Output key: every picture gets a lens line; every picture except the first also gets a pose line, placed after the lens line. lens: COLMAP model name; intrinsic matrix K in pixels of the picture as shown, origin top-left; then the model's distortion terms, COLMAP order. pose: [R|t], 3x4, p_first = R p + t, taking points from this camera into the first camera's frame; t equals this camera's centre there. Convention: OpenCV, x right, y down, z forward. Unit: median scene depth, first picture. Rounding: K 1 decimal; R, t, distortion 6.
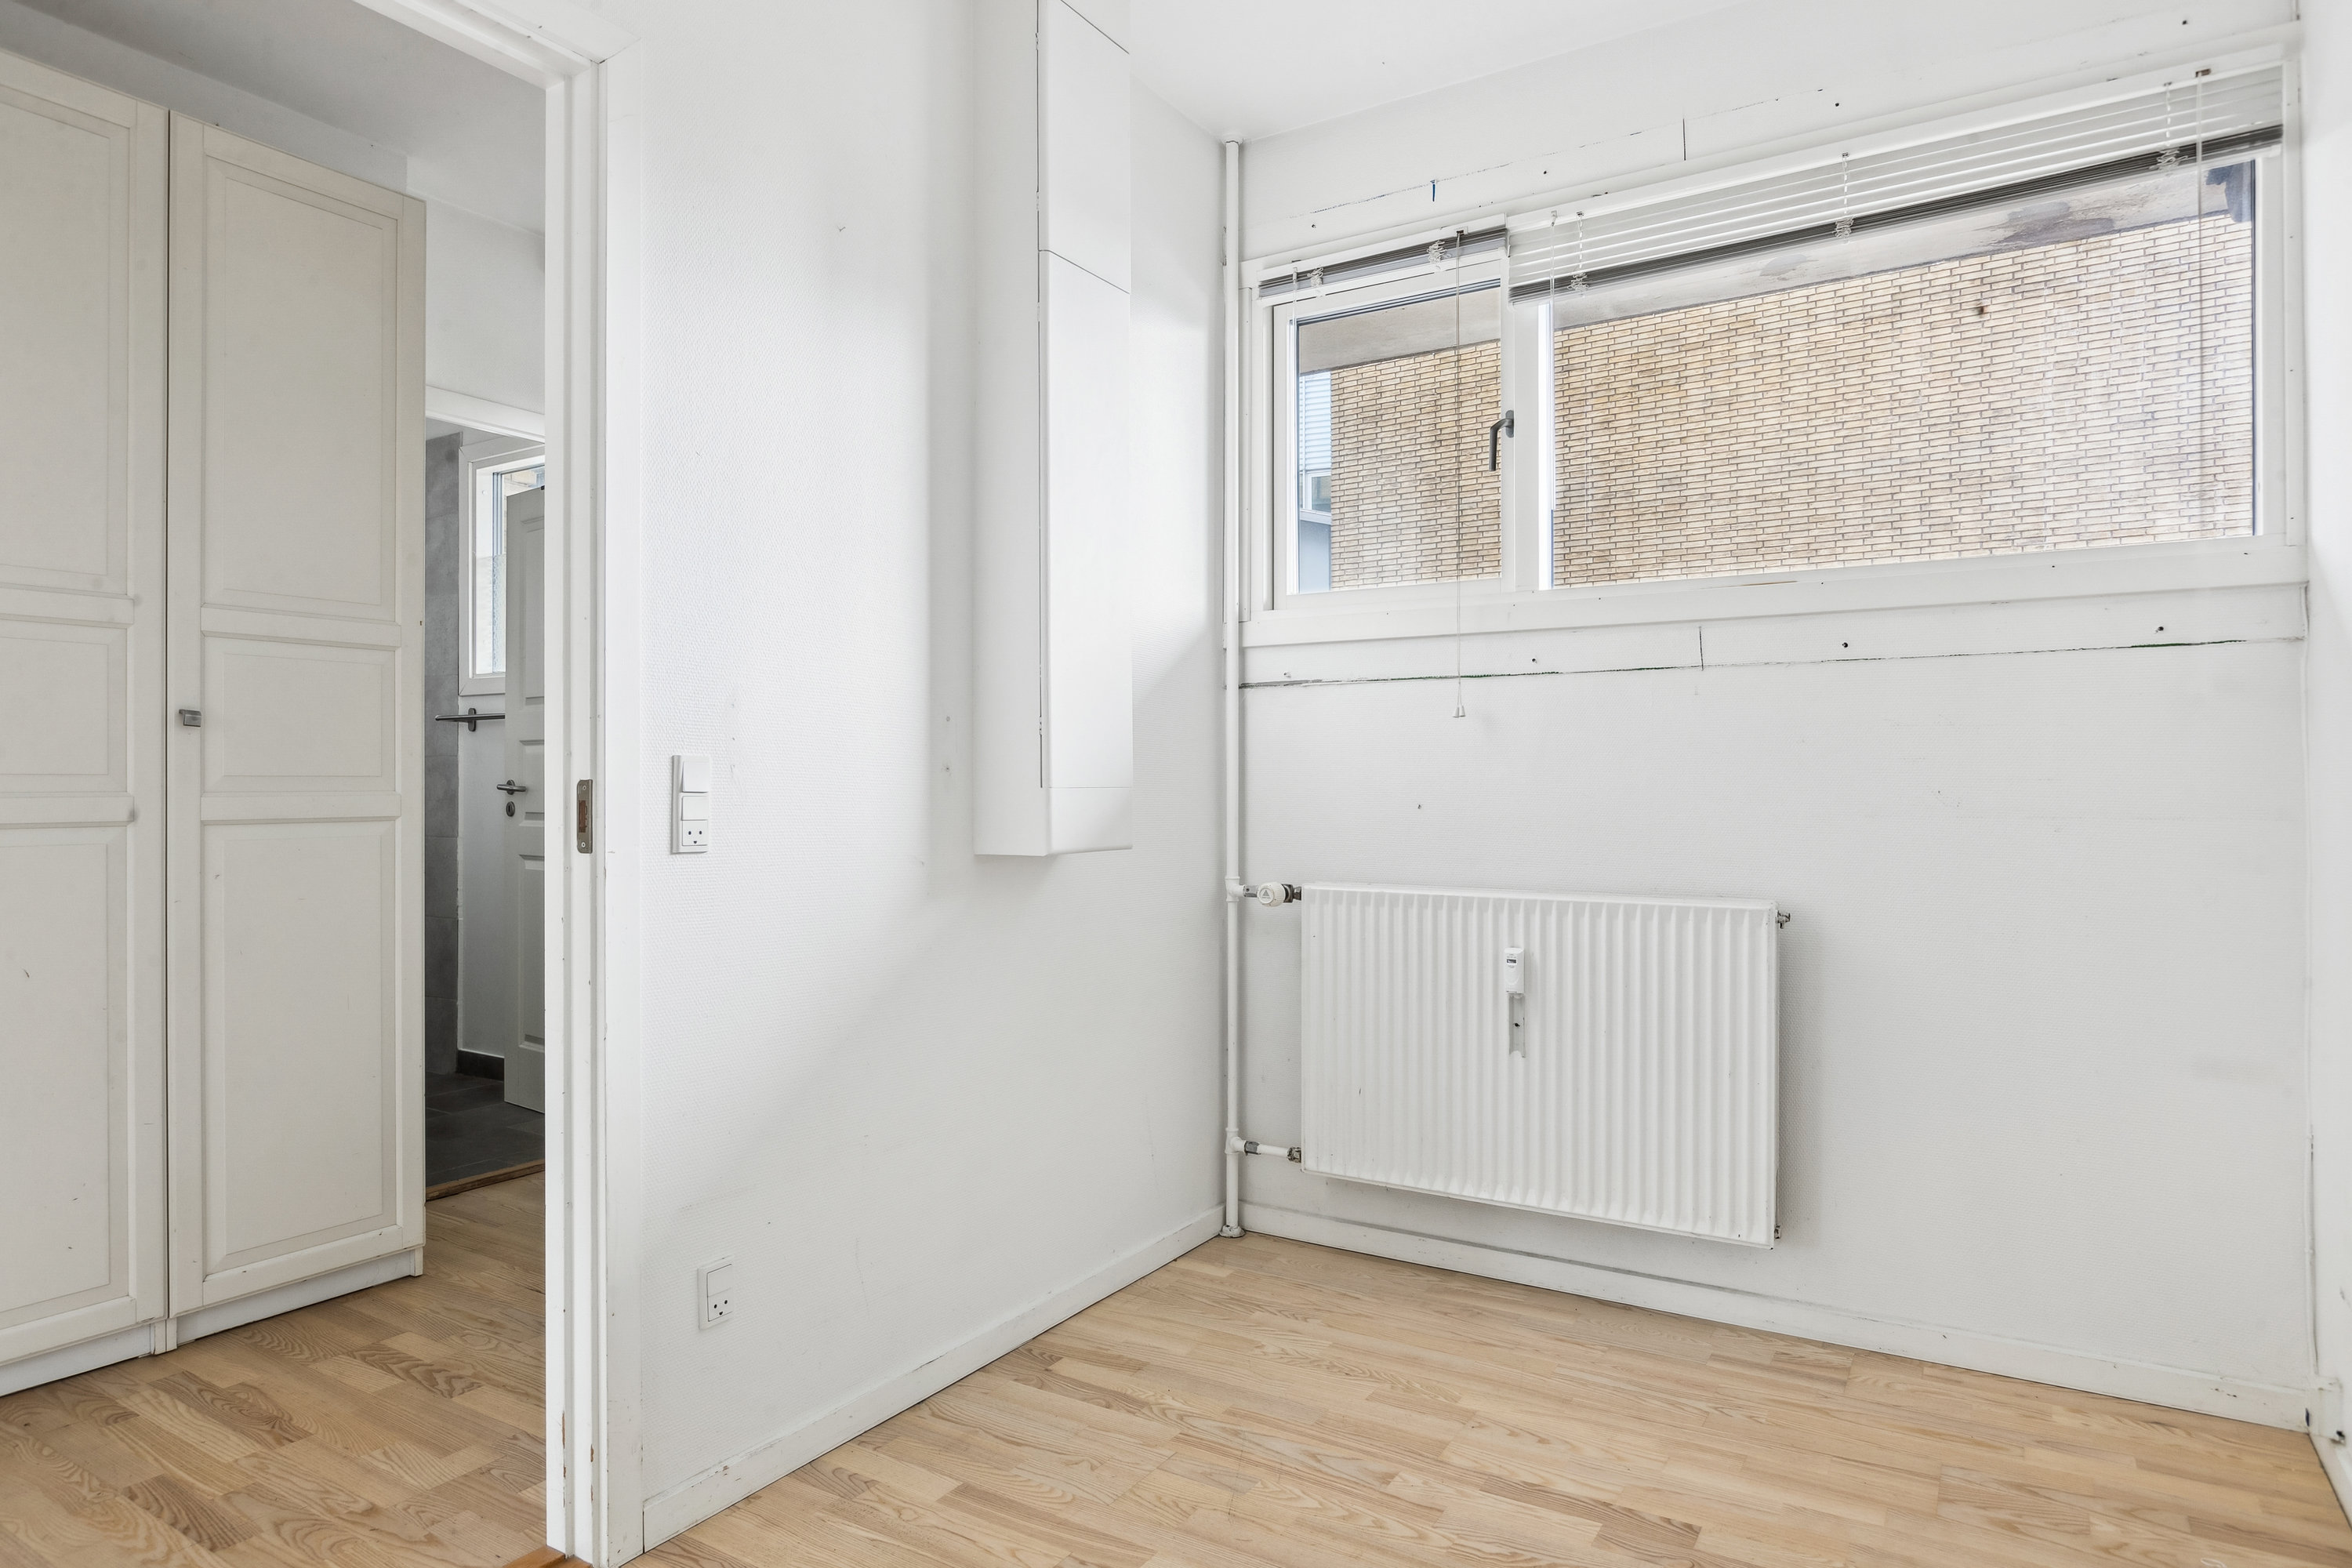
lens RADIAL K [[1394.9, 0, 1172.7], [0, 1394.9, 767.8], [0, 0, 1]] dist [-0.016746, 0.000395]
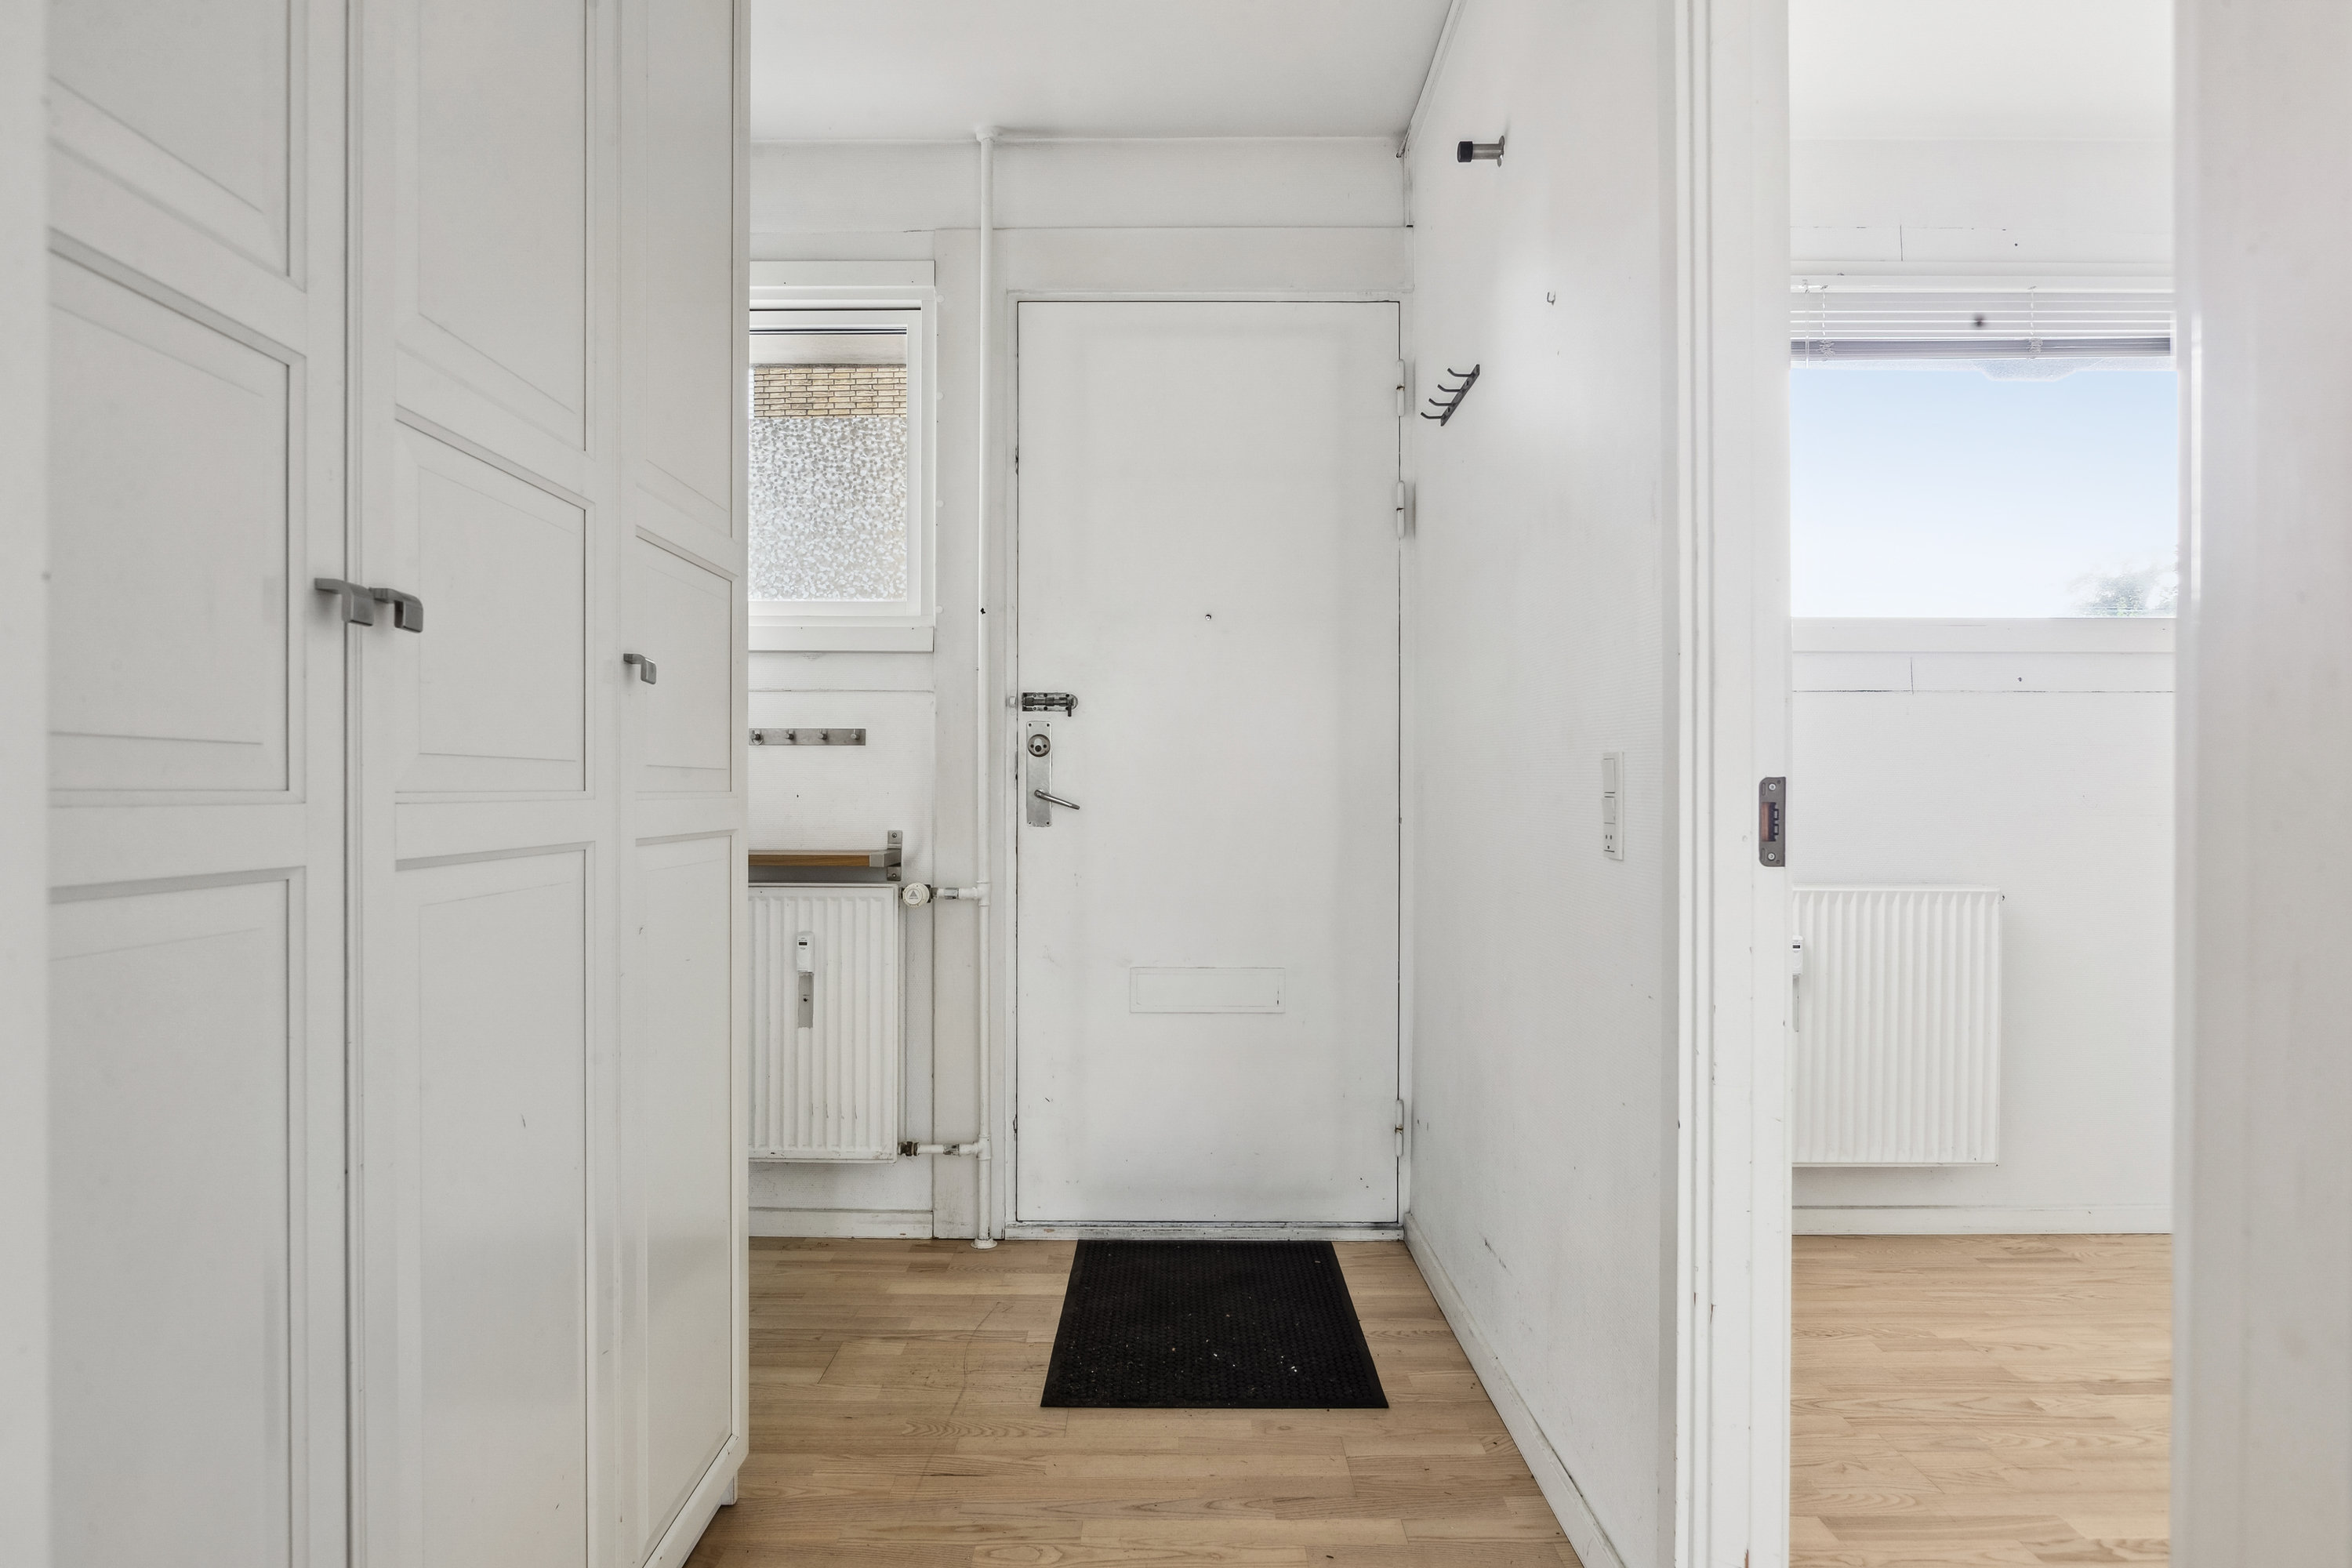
lens RADIAL K [[1391.0, 0, 1162.0], [0, 1391.0, 787.2], [0, 0, 1]] dist [-0.016657, 0.002520]
pose [[0.842144, 0.004841, 0.539231, -0.805366], [-0.008617, 0.999953, 0.004481, 0.011307], [-0.539184, -0.008421, 0.842146, 0.347458]]
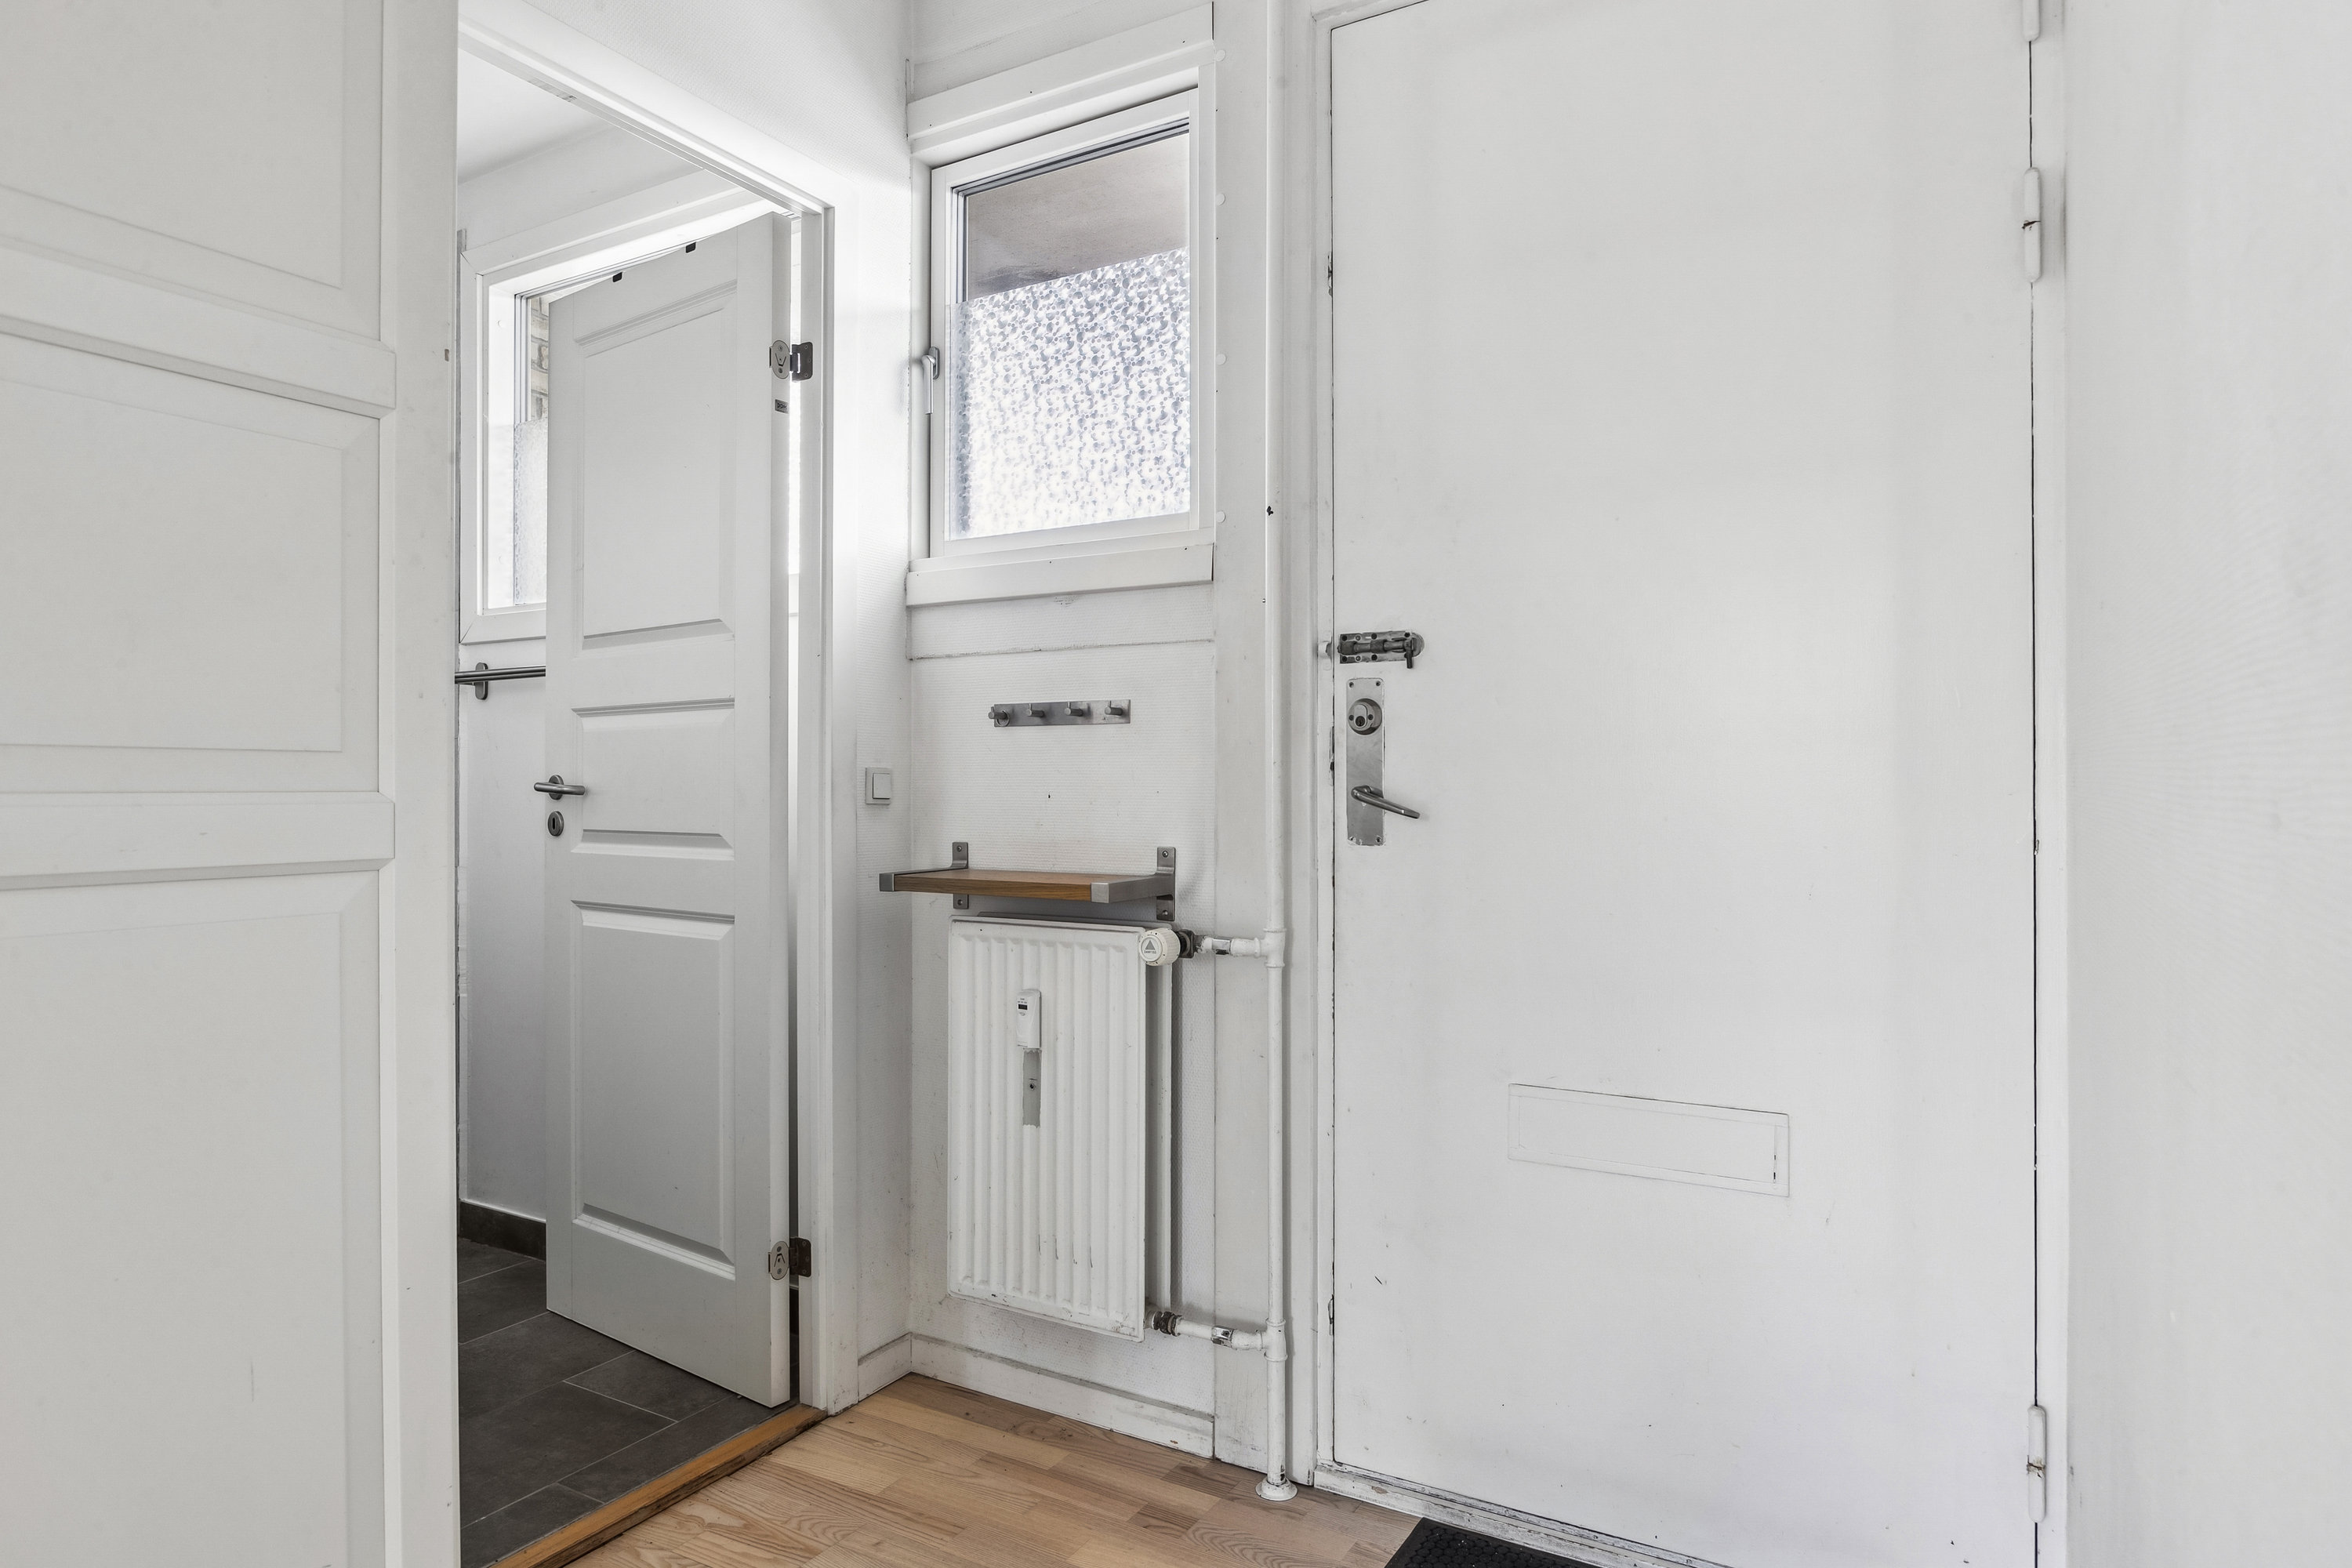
lens RADIAL K [[1375.1, 0, 1173.0], [0, 1375.1, 776.0], [0, 0, 1]] dist [-0.029709, 0.023624]
pose [[0.999391, 0.001017, 0.034893, -0.384231], [-0.001091, 0.999997, 0.002099, 0.012495], [-0.034890, -0.002136, 0.999389, 0.667402]]
